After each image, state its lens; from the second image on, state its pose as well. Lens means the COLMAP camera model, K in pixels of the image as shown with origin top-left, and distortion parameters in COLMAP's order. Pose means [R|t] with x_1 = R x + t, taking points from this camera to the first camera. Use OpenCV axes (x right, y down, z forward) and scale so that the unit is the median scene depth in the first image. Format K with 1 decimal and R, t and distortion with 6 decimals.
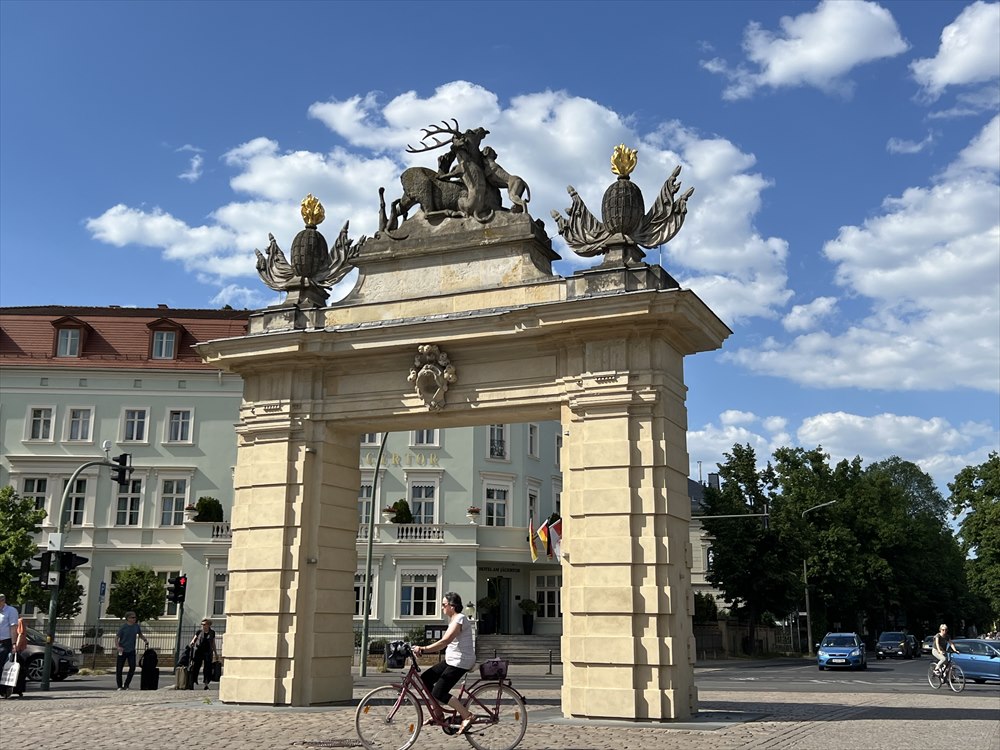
lens RADIAL K [[1113.5, 0, 500.0], [0, 1113.5, 375.0], [0, 0, 1]] dist [0.126902, -0.029441]
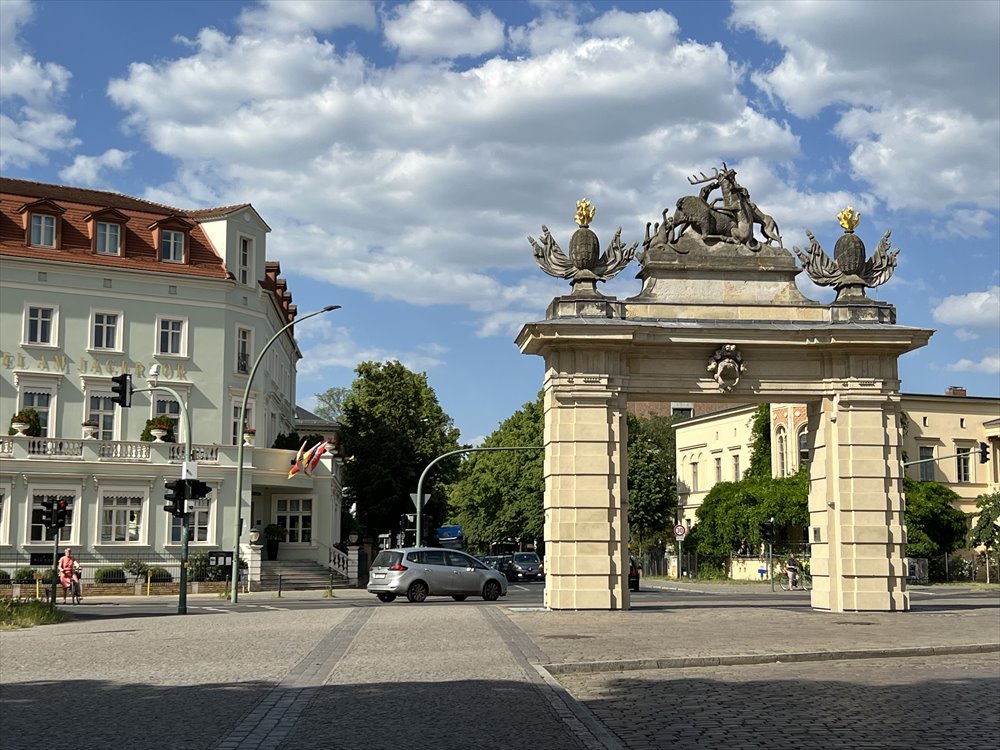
lens RADIAL K [[1402.3, 0, 500.0], [0, 1402.3, 375.0], [0, 0, 1]] dist [0.134004, 0.009192]
pose [[0.873450, 0.056194, 0.483660, -1.035898], [-0.102538, 0.992271, 0.069888, -0.074243], [-0.475995, -0.110637, 0.872461, -0.315801]]
